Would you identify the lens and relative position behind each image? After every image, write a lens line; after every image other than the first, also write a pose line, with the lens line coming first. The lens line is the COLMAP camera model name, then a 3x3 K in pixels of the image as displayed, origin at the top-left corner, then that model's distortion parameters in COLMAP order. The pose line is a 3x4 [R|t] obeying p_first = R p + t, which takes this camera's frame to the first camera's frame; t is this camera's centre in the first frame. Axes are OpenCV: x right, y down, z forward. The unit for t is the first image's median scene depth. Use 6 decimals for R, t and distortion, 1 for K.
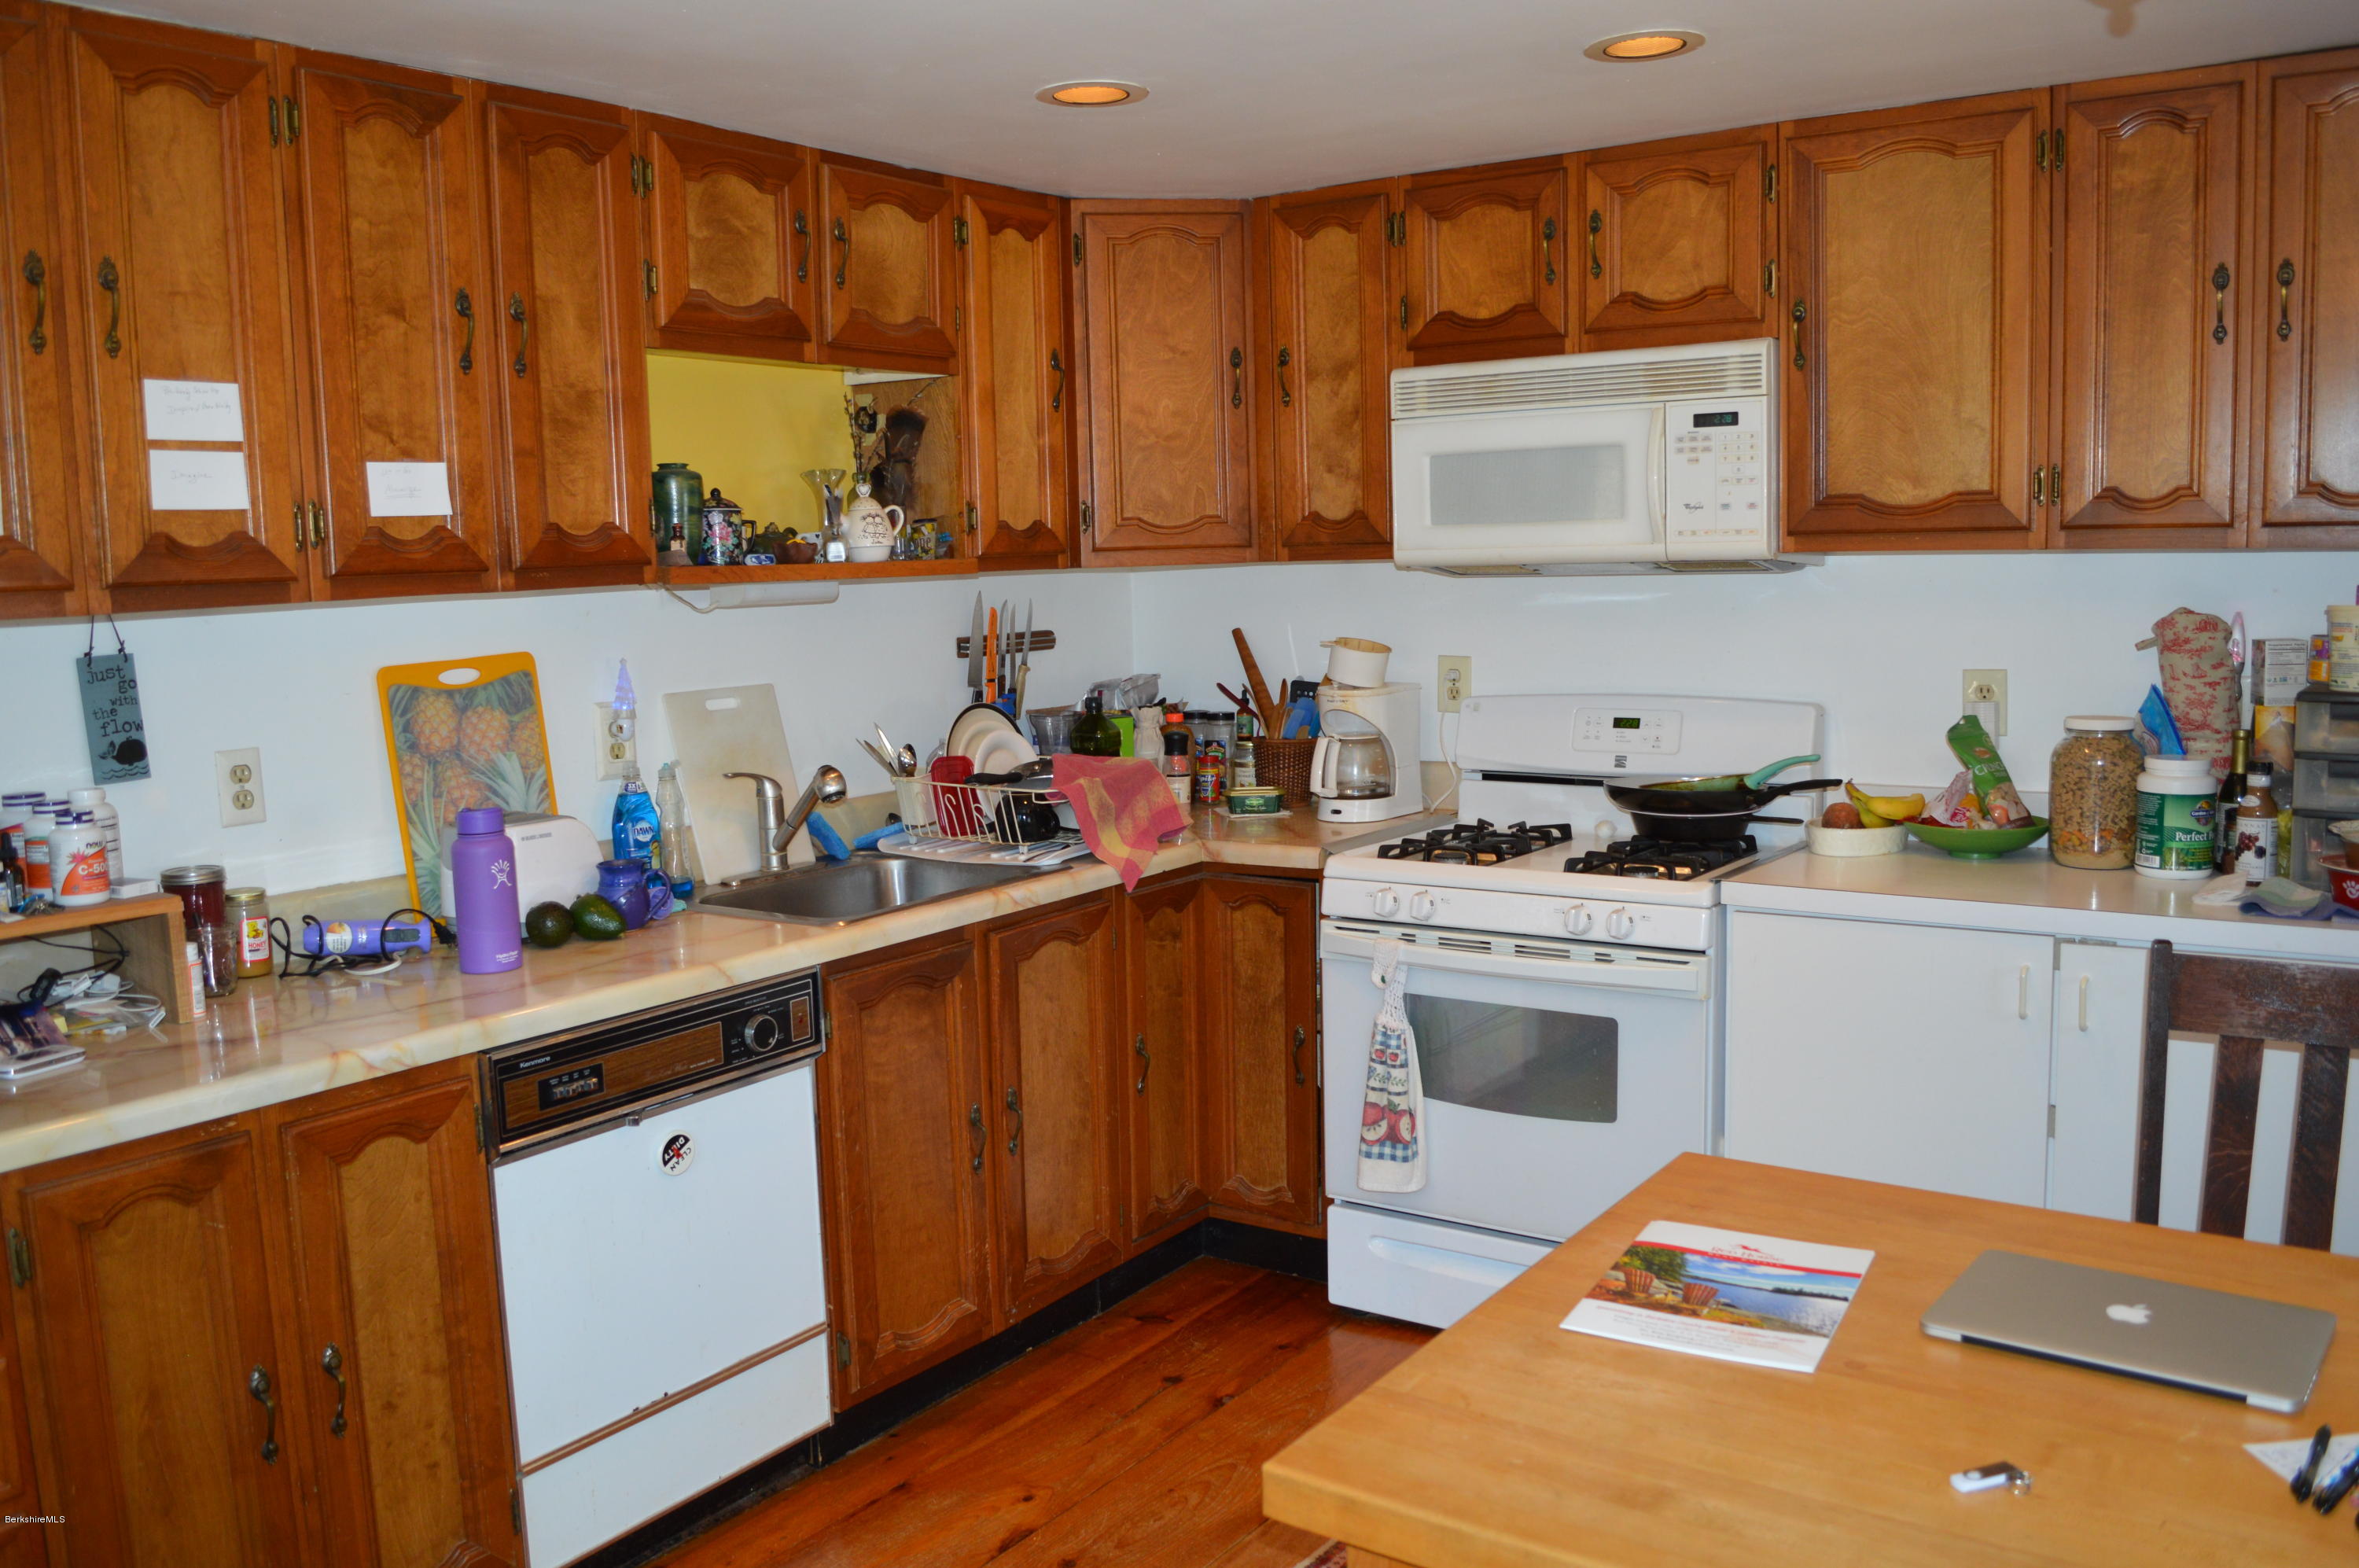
lens RADIAL K [[1921.5, 0, 1179.5], [0, 1921.5, 784.0], [0, 0, 1]] dist [-0.067288, 0.002986]
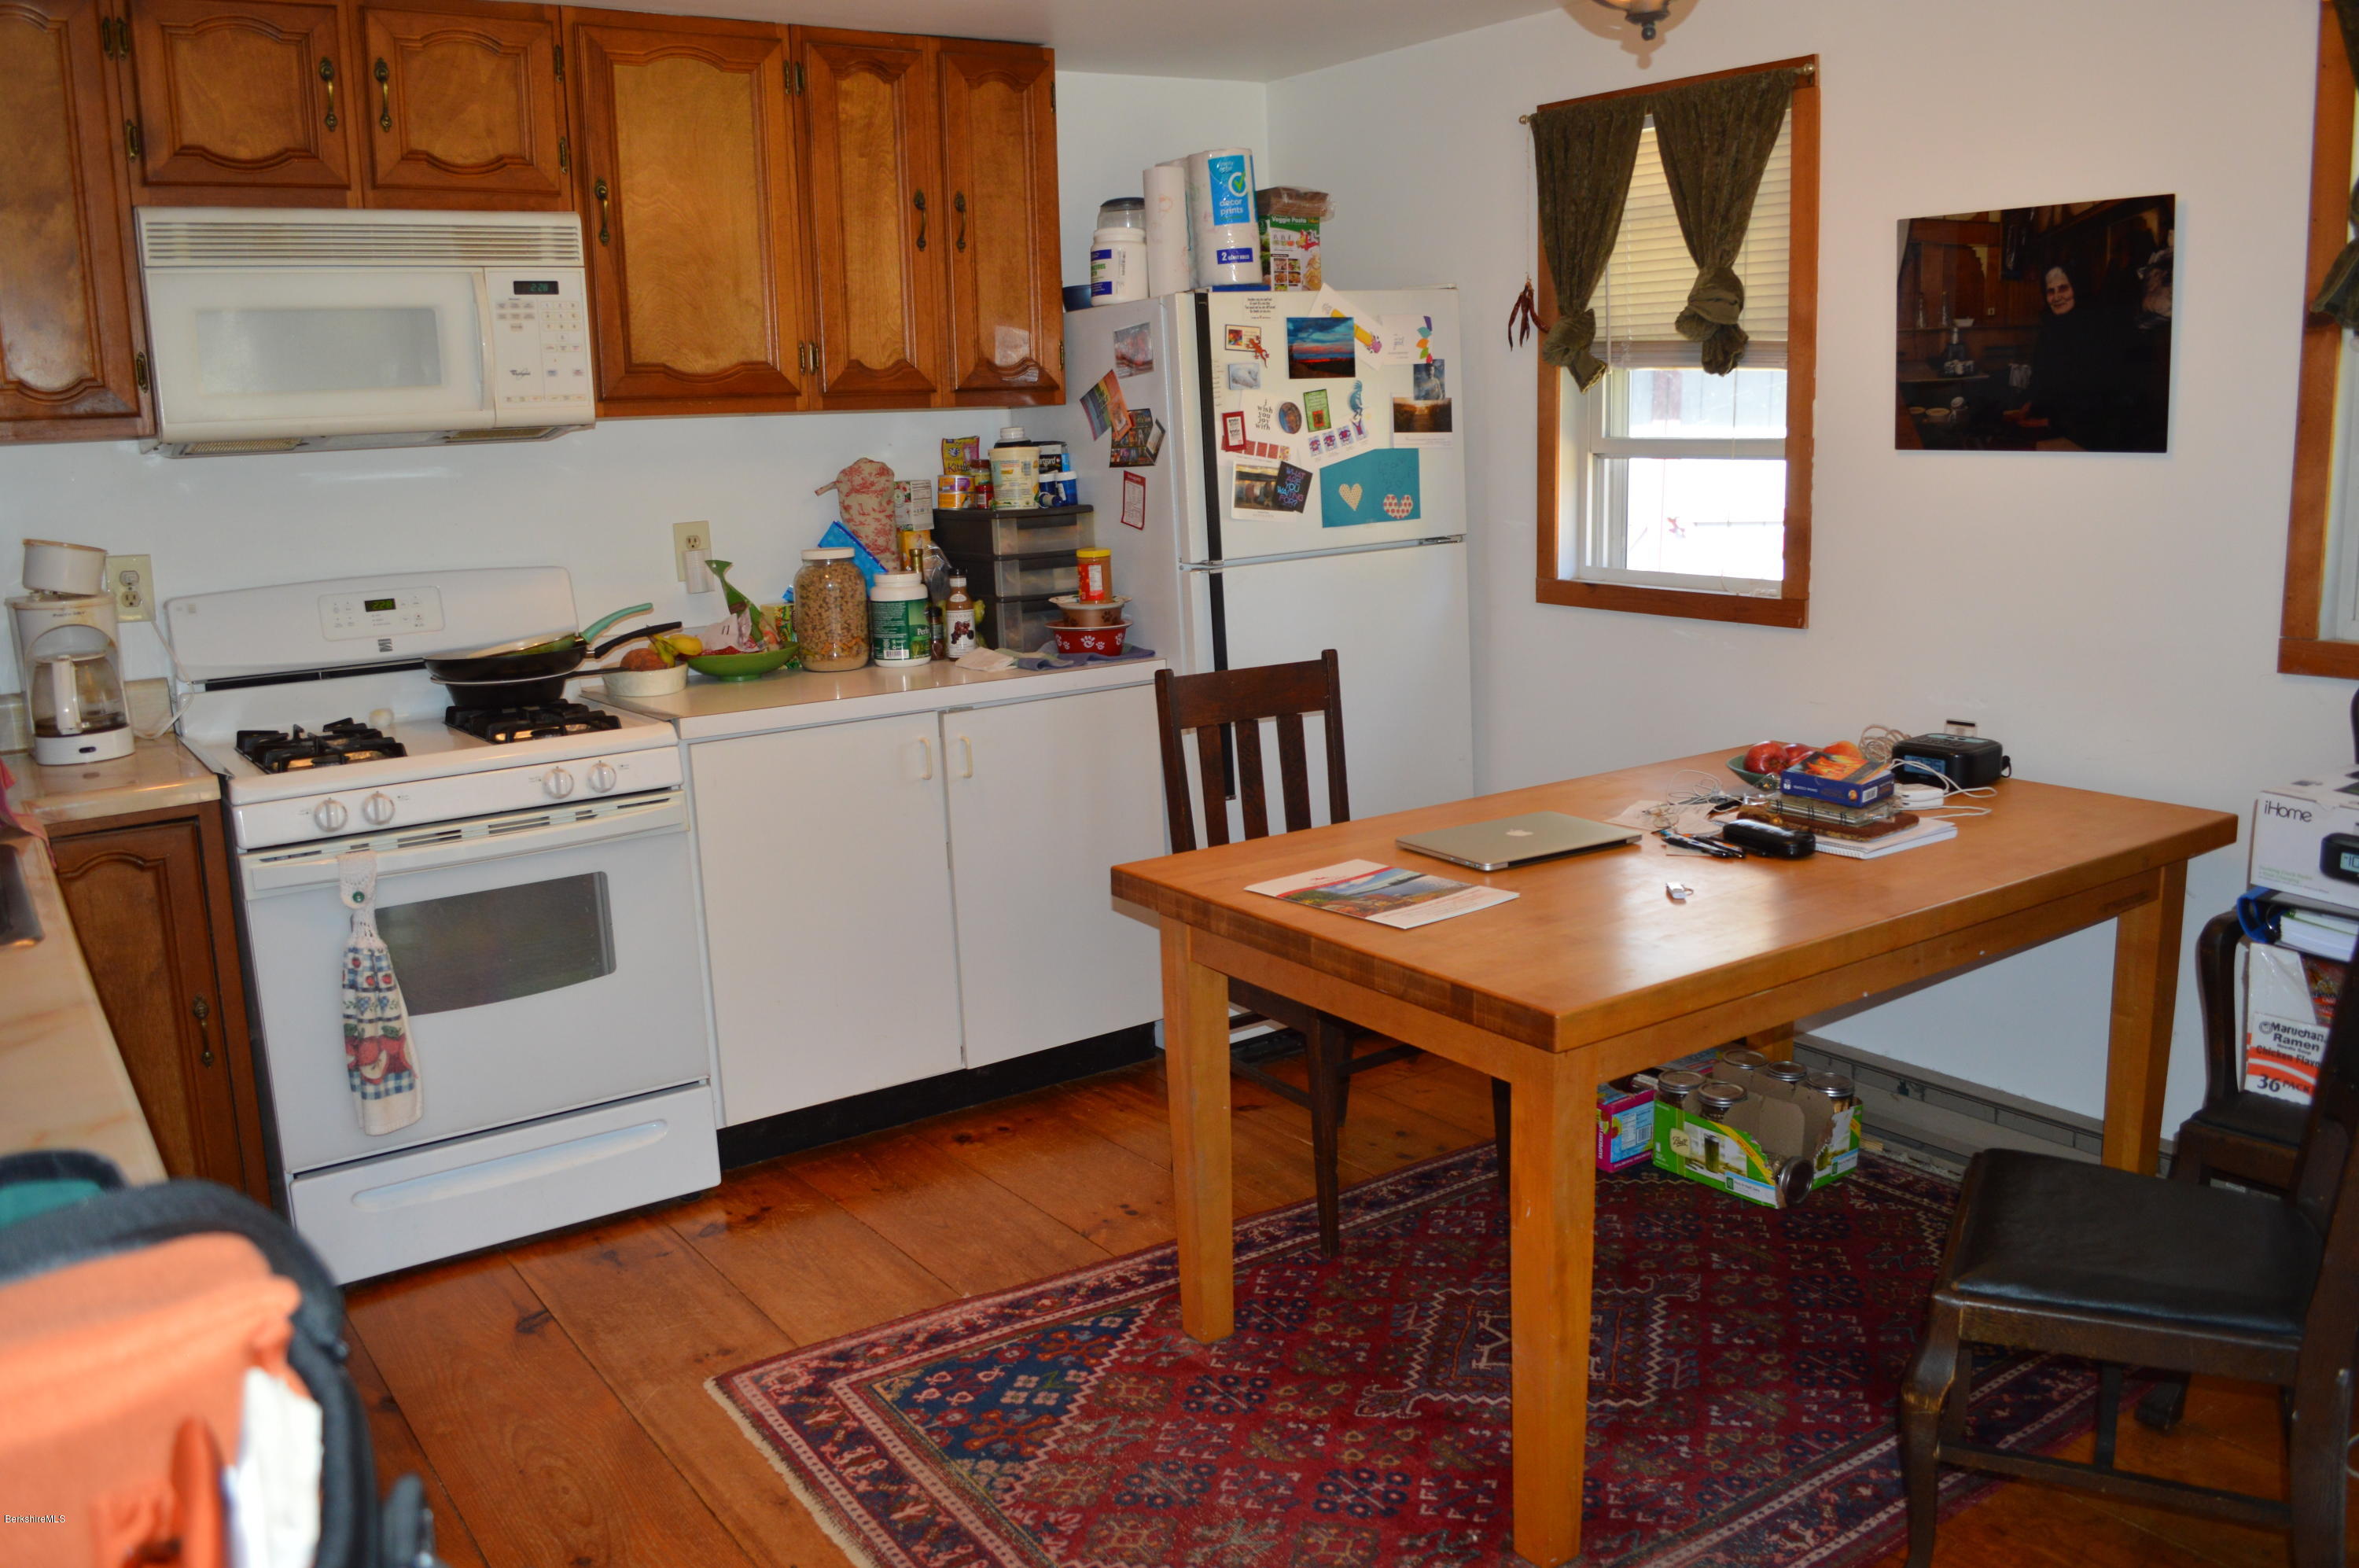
lens RADIAL K [[1921.5, 0, 1179.5], [0, 1921.5, 784.0], [0, 0, 1]] dist [-0.067288, 0.002986]
pose [[0.336621, -0.164416, 0.927175, -0.589309], [0.136778, 0.982733, 0.124609, -0.008314], [-0.931653, 0.084871, 0.353297, 0.336069]]
